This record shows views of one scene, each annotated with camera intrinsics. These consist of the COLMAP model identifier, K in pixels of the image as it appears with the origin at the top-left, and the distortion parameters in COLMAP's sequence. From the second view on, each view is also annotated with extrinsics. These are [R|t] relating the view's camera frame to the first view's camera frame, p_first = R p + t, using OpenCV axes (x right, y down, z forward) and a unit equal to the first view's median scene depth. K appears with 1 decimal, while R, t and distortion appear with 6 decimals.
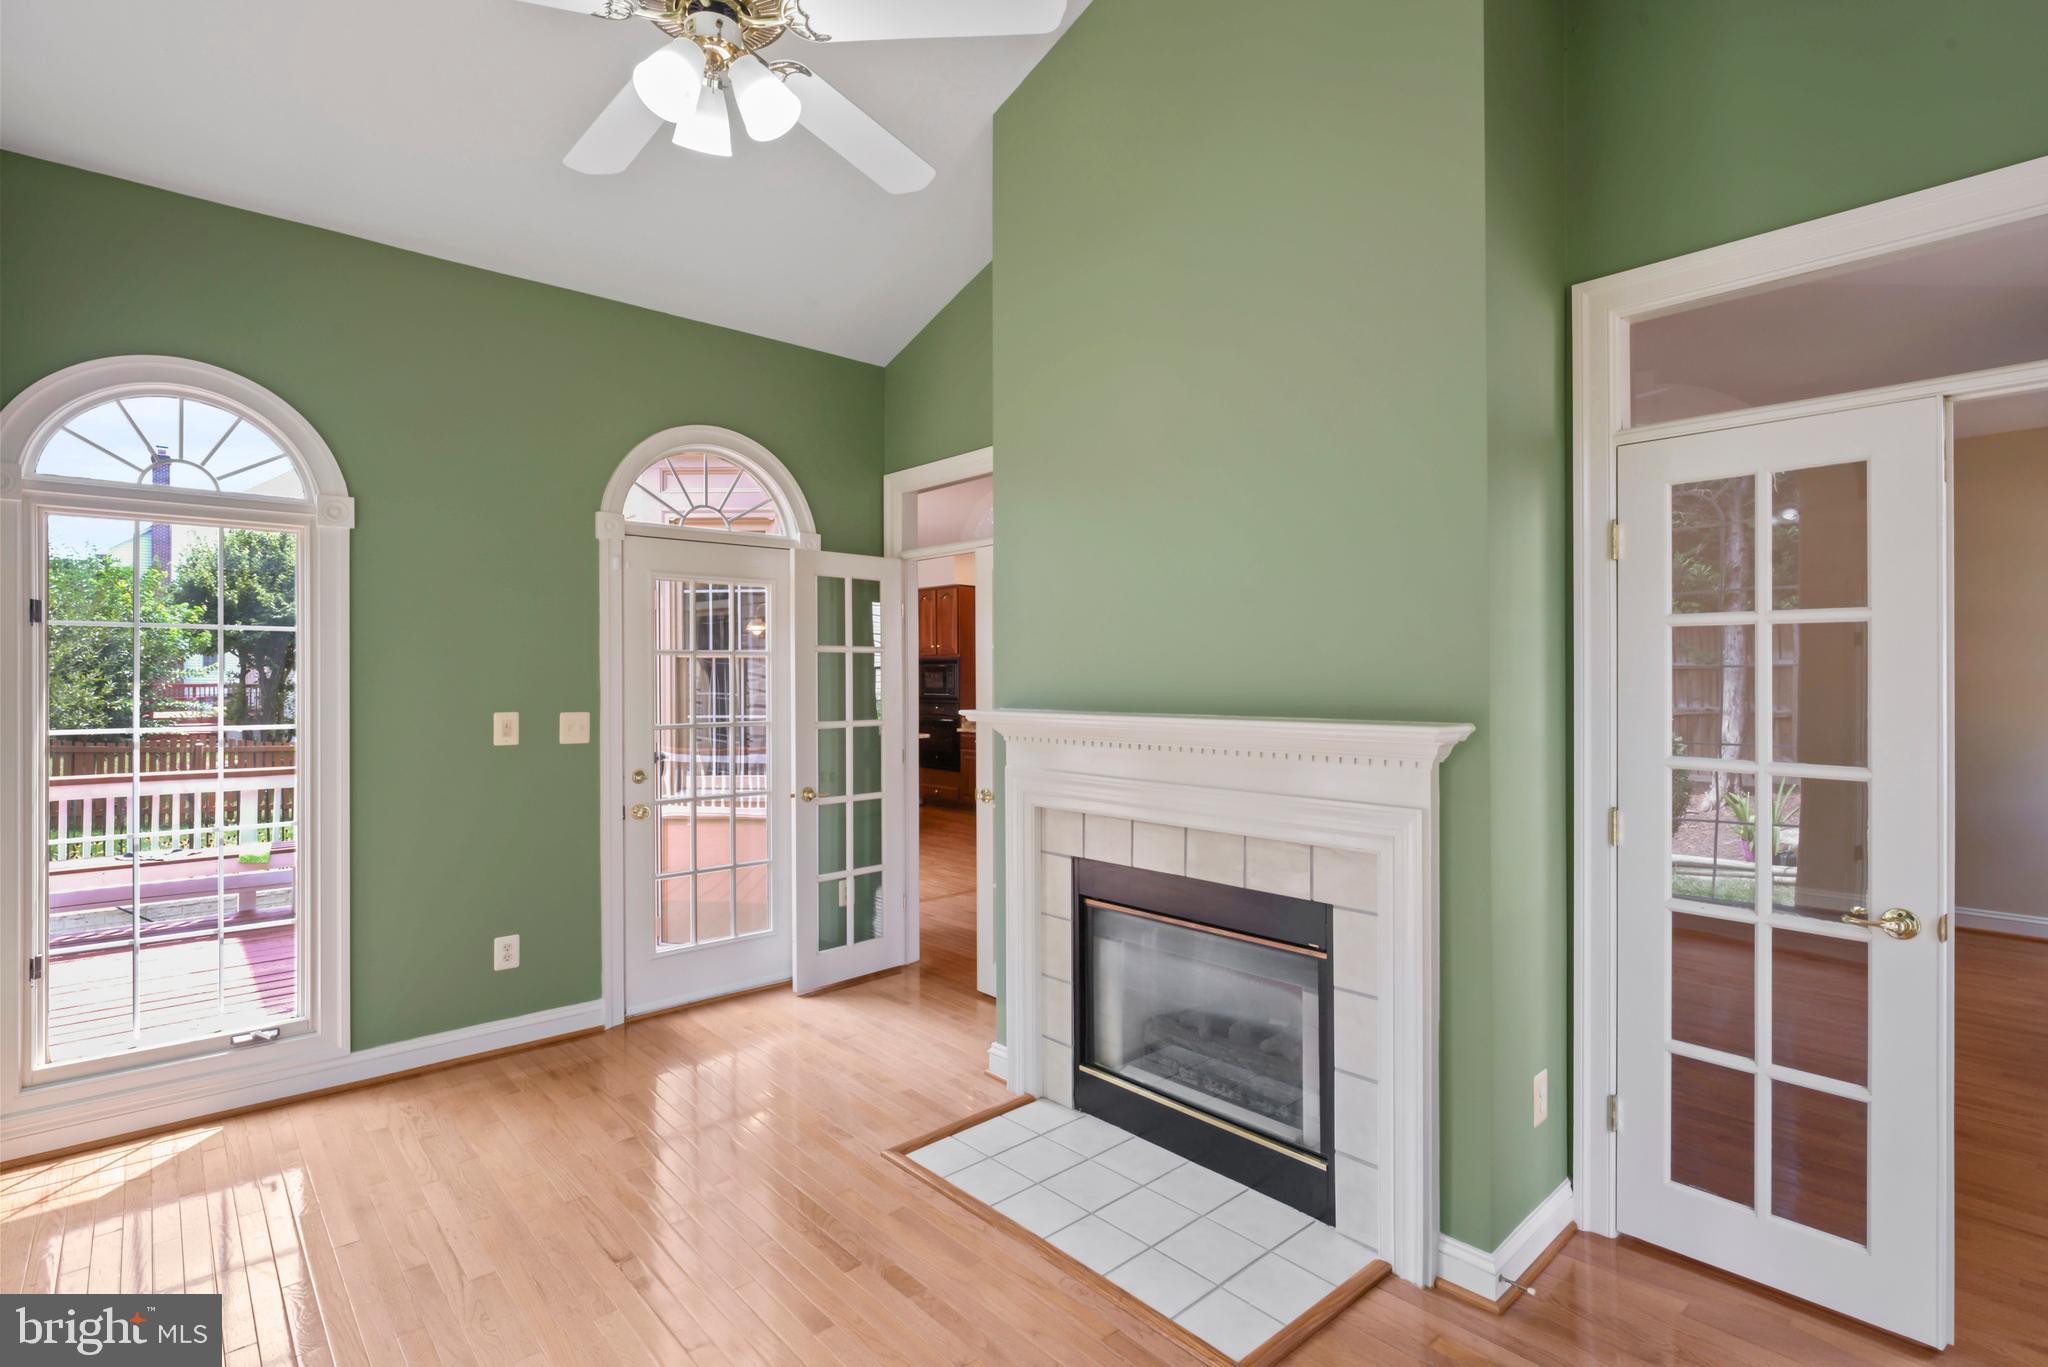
lens RADIAL K [[980.9, 0, 1027.0], [0, 980.9, 675.6], [0, 0, 1]] dist [0.004637, 0.001057]
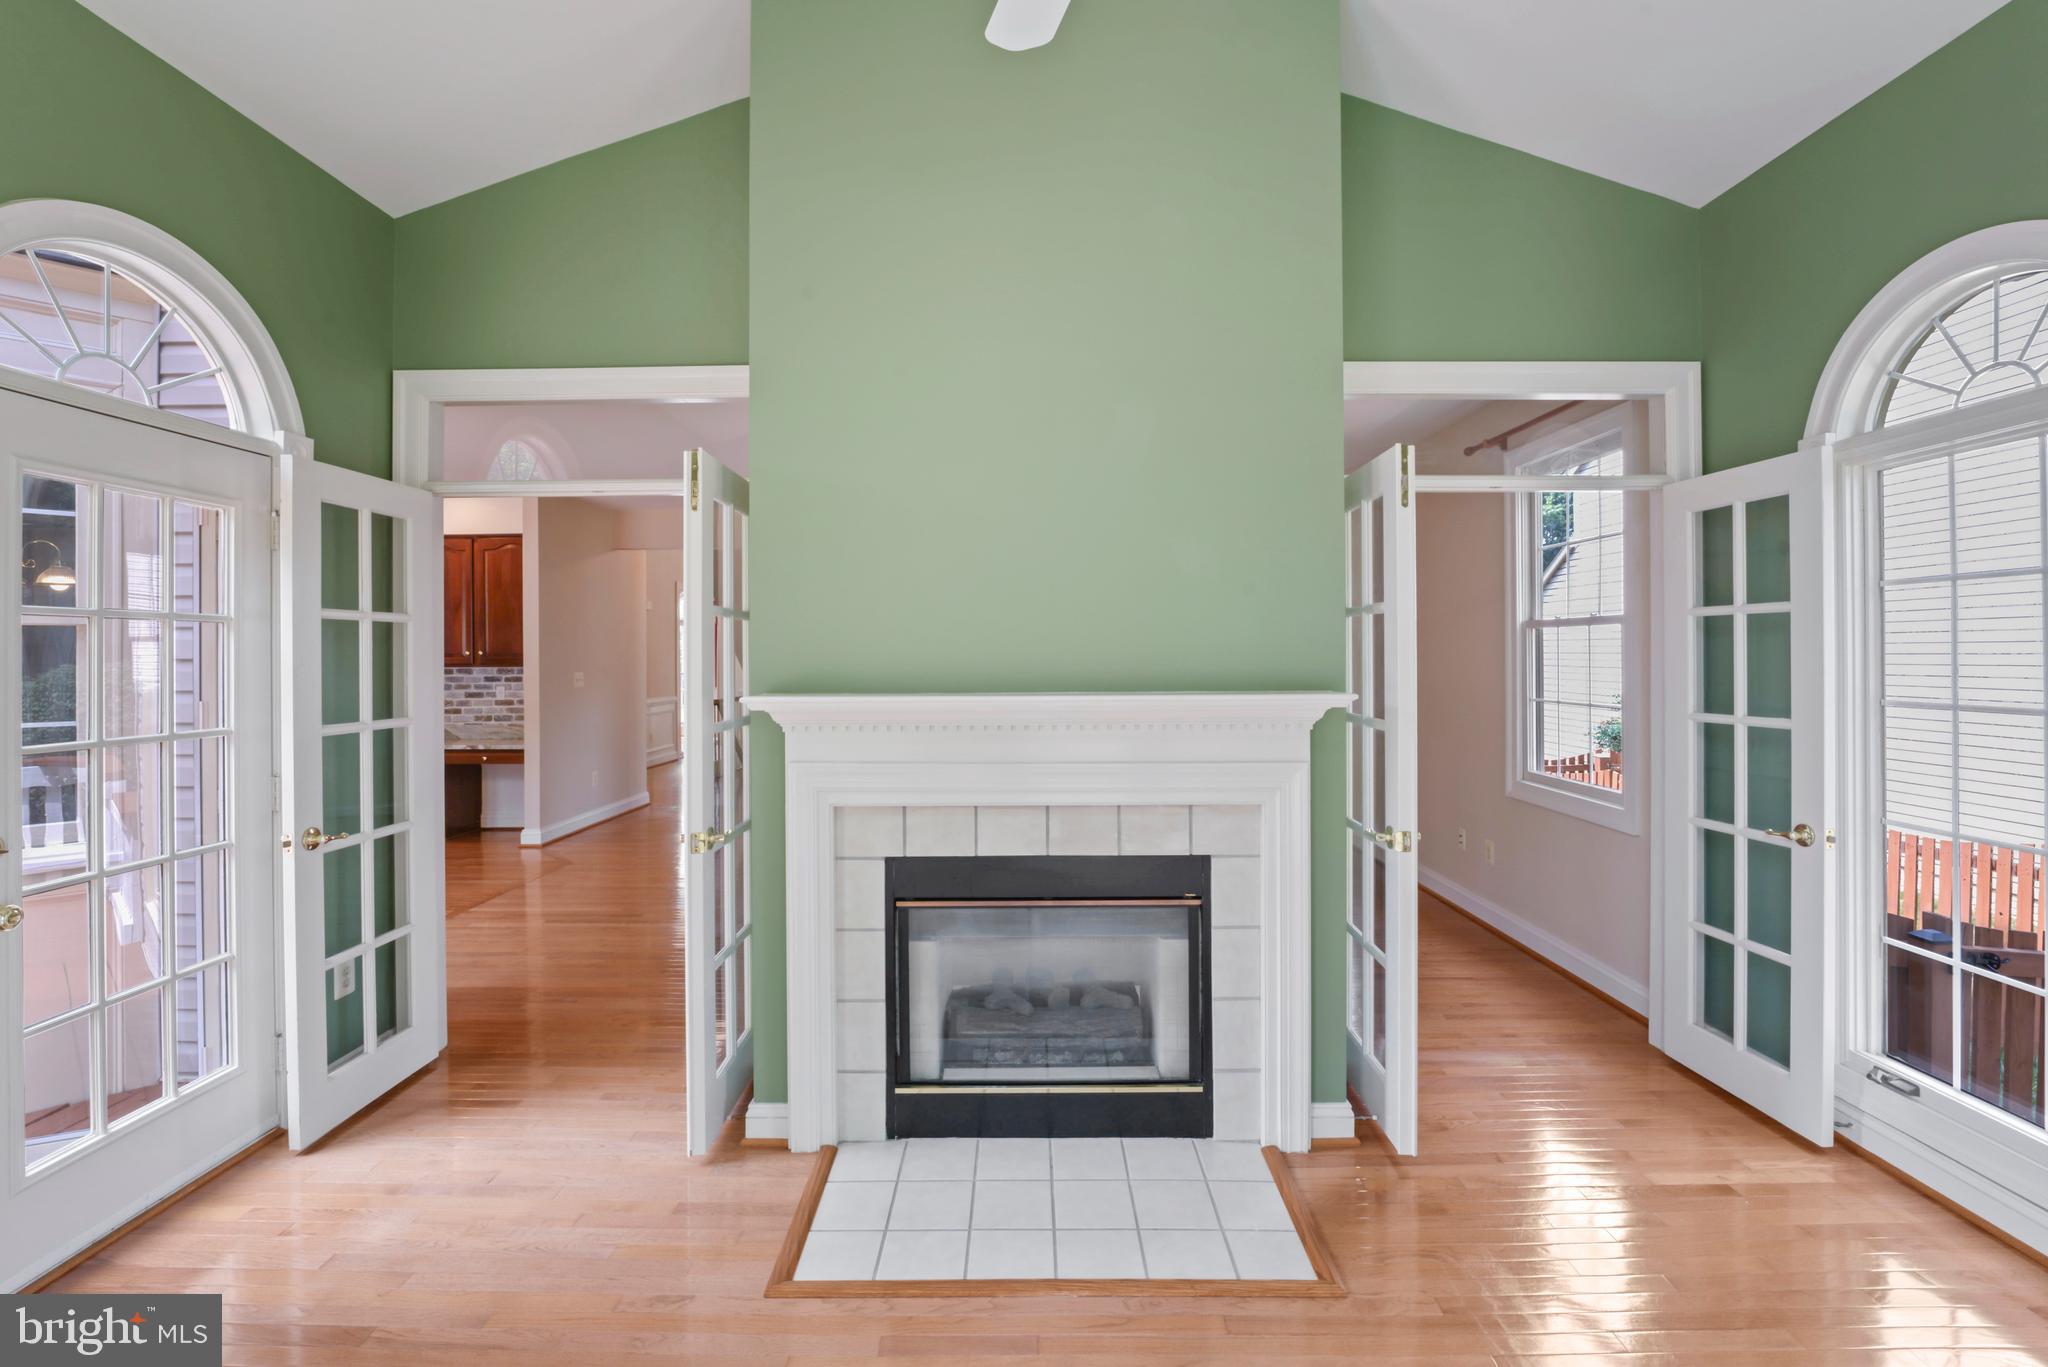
lens RADIAL K [[883.1, 0, 1026.8], [0, 883.1, 662.7], [0, 0, 1]] dist [-0.012244, -0.001383]
pose [[0.677815, -0.005548, 0.735212, -0.457583], [0.002787, 0.999984, 0.004977, 0.005480], [-0.735228, -0.001324, 0.677819, 0.372327]]
